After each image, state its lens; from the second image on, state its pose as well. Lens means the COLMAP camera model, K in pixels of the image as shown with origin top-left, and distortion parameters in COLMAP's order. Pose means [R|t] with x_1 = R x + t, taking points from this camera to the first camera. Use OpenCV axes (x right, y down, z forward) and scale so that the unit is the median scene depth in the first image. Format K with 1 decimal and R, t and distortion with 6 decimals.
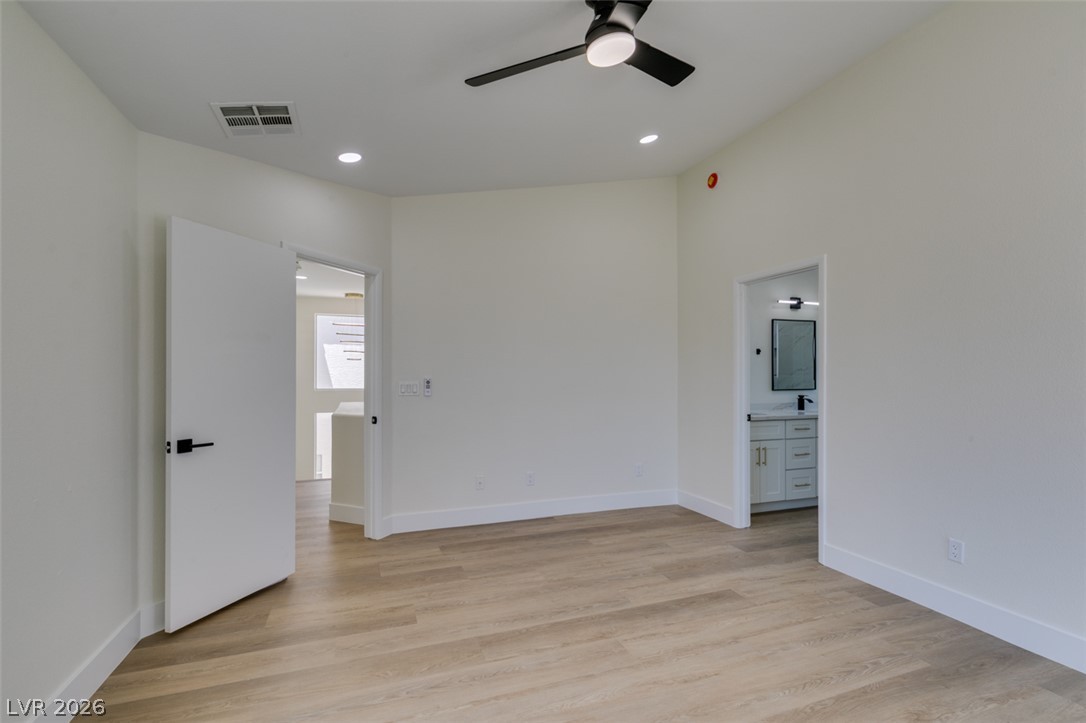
lens RADIAL K [[488.3, 0, 544.3], [0, 488.3, 369.3], [0, 0, 1]] dist [0.003935, -0.001459]
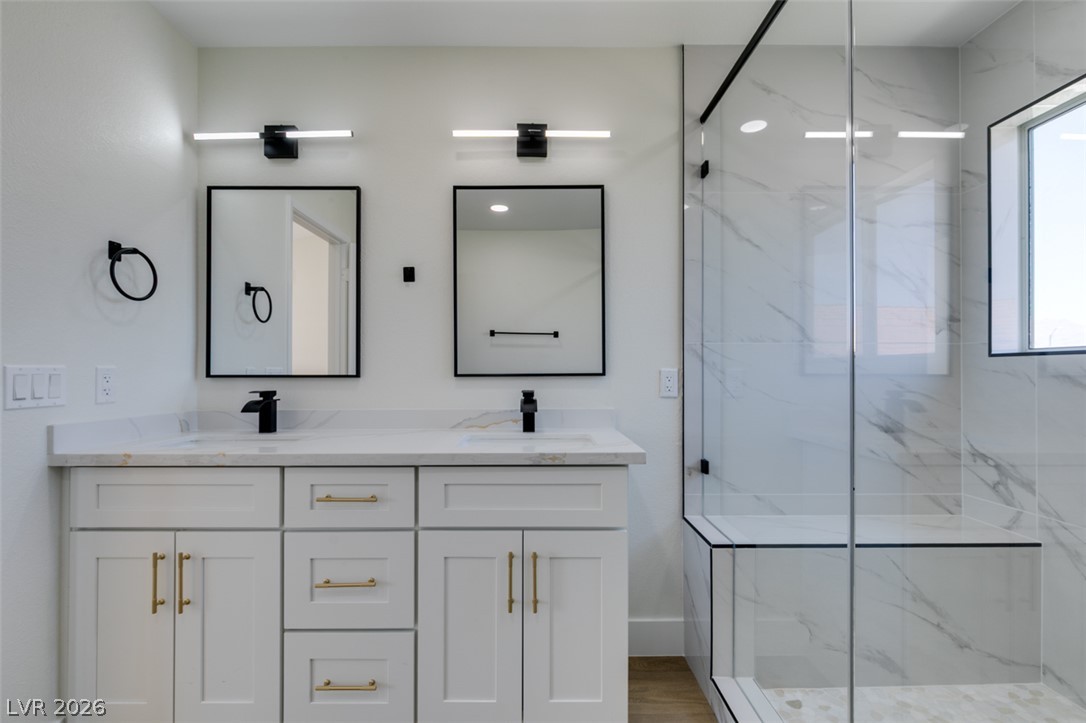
lens RADIAL K [[488.3, 0, 544.3], [0, 488.3, 369.3], [0, 0, 1]] dist [0.003935, -0.001459]
pose [[0.944085, -0.001552, -0.329697, 0.655208], [0.003303, 0.999983, 0.004752, 0.036000], [0.329684, -0.005575, 0.944075, 0.667064]]
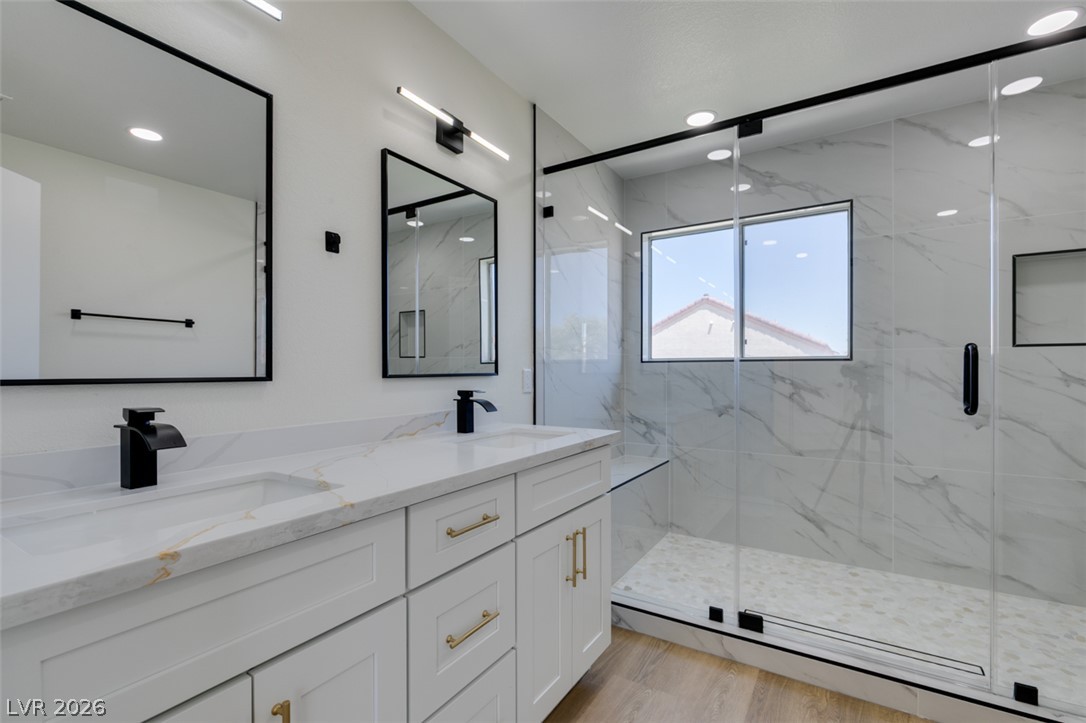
lens RADIAL K [[481.5, 0, 540.4], [0, 481.5, 373.4], [0, 0, 1]] dist [-0.001689, -0.000866]
pose [[0.794480, -0.005304, 0.607268, 0.358823], [-0.001541, 0.999941, 0.010751, 0.036997], [-0.607289, -0.009477, 0.794425, 0.693619]]
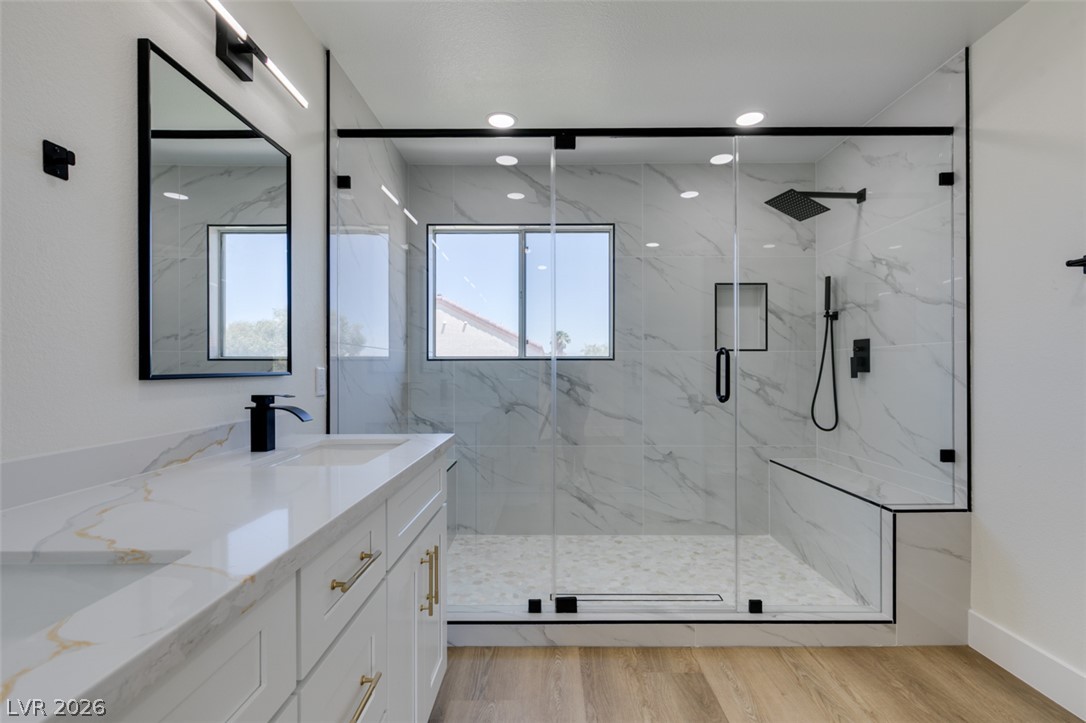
lens RADIAL K [[488.3, 0, 544.3], [0, 488.3, 369.3], [0, 0, 1]] dist [0.003935, -0.001459]
pose [[0.352929, -0.002273, 0.935647, 0.330638], [-0.003277, 0.999988, 0.003665, 0.037514], [-0.935644, -0.004359, 0.352918, 0.763662]]
